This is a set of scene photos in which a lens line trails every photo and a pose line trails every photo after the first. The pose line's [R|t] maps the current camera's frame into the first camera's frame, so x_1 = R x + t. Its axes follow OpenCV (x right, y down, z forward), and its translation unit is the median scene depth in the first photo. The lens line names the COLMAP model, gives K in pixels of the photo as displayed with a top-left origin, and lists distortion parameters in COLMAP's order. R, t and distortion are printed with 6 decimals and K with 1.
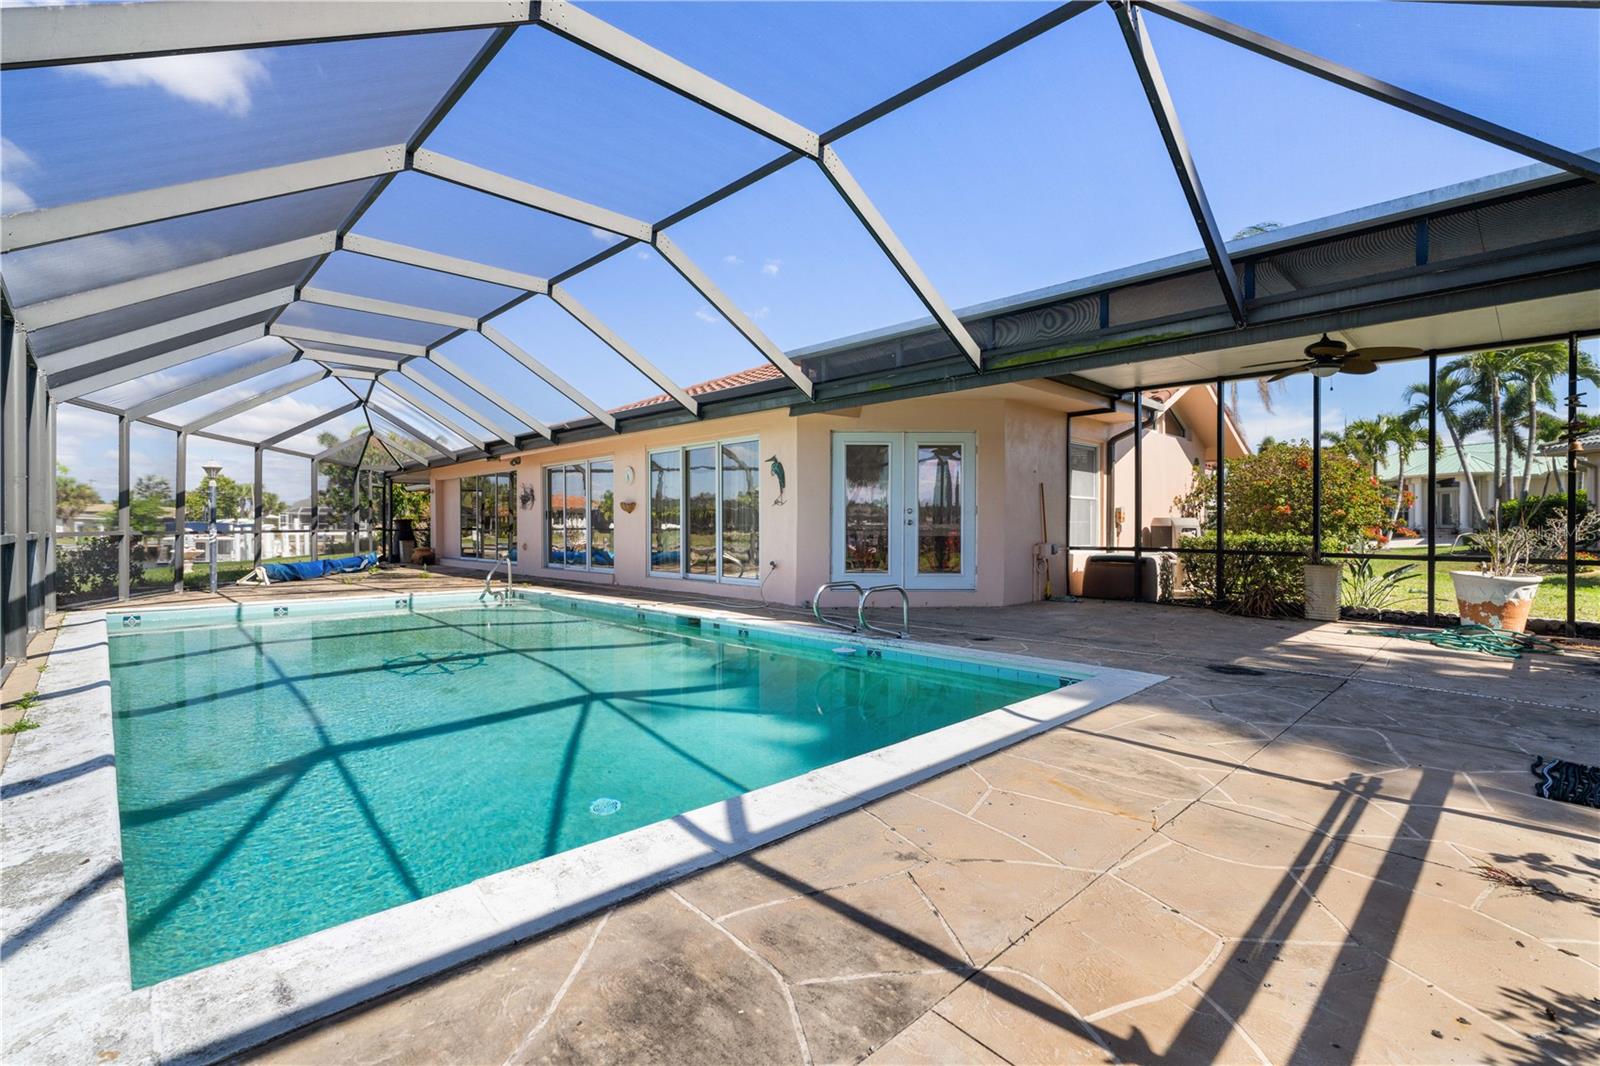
lens RADIAL K [[725.2, 0, 791.2], [0, 725.2, 532.9], [0, 0, 1]] dist [-0.006583, 0.000208]
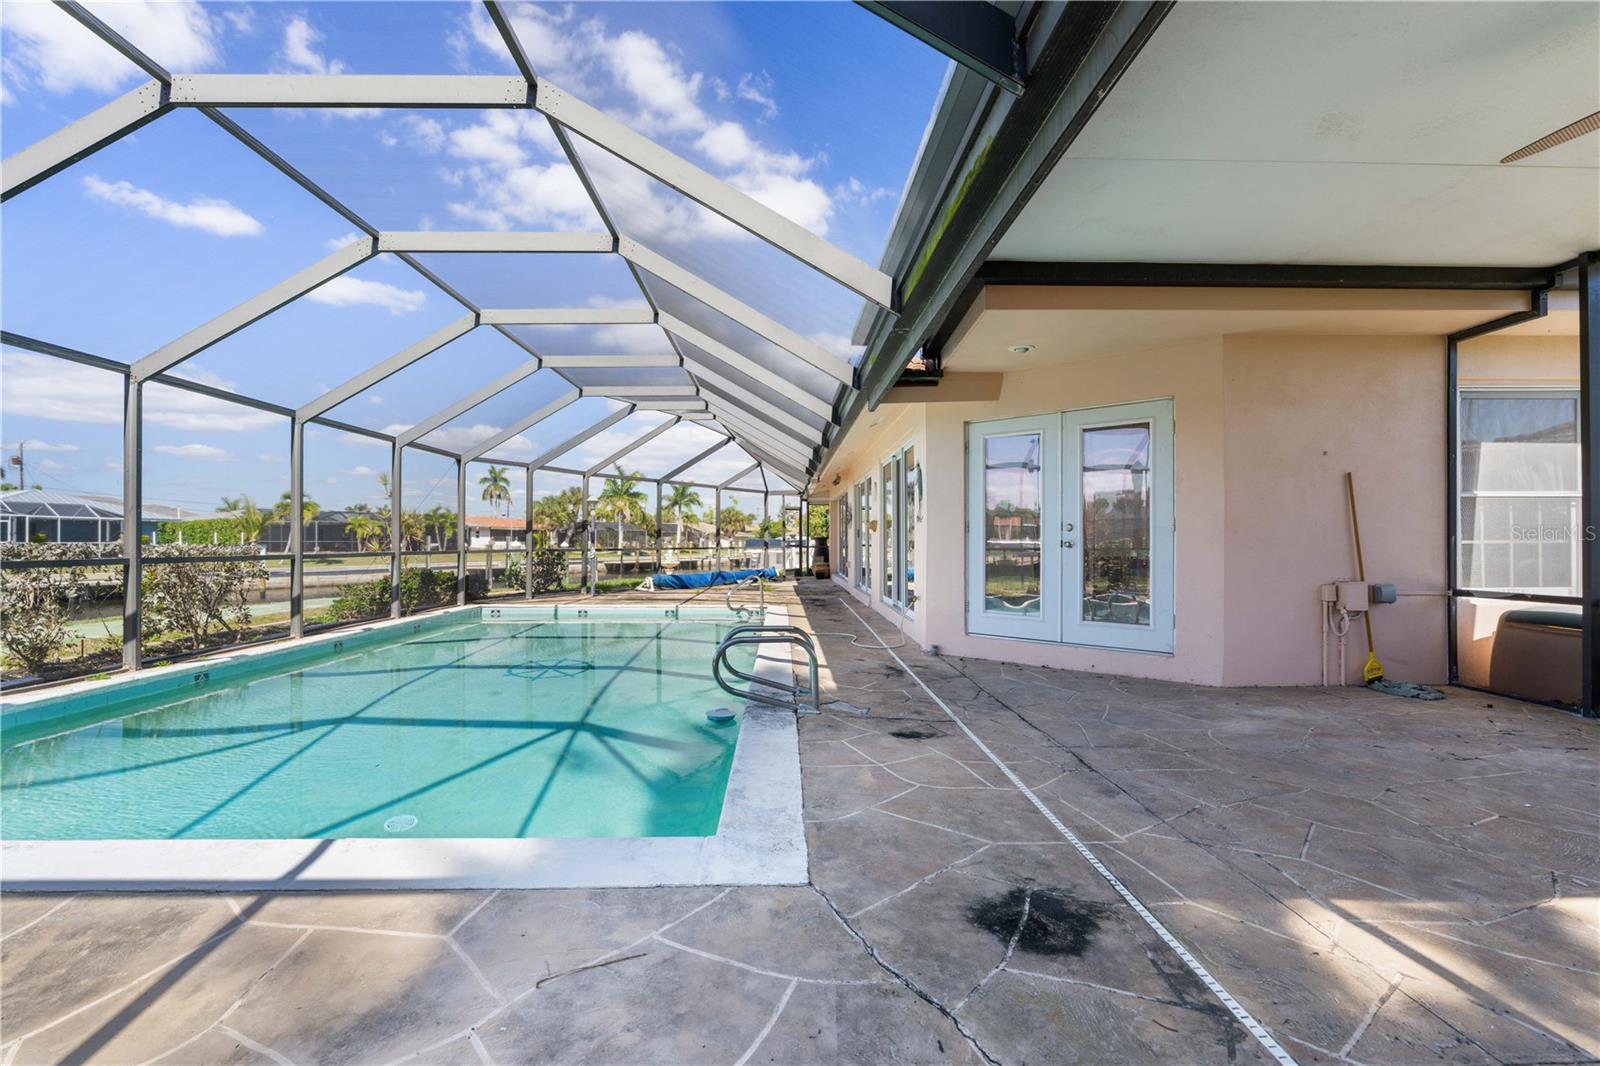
lens RADIAL K [[725.2, 0, 805.2], [0, 725.2, 533.6], [0, 0, 1]] dist [-0.006583, 0.000208]
pose [[0.730174, -0.008037, -0.683214, 0.414287], [-0.004173, 0.999860, -0.016221, -0.011666], [0.683248, 0.014695, 0.730038, 0.315423]]
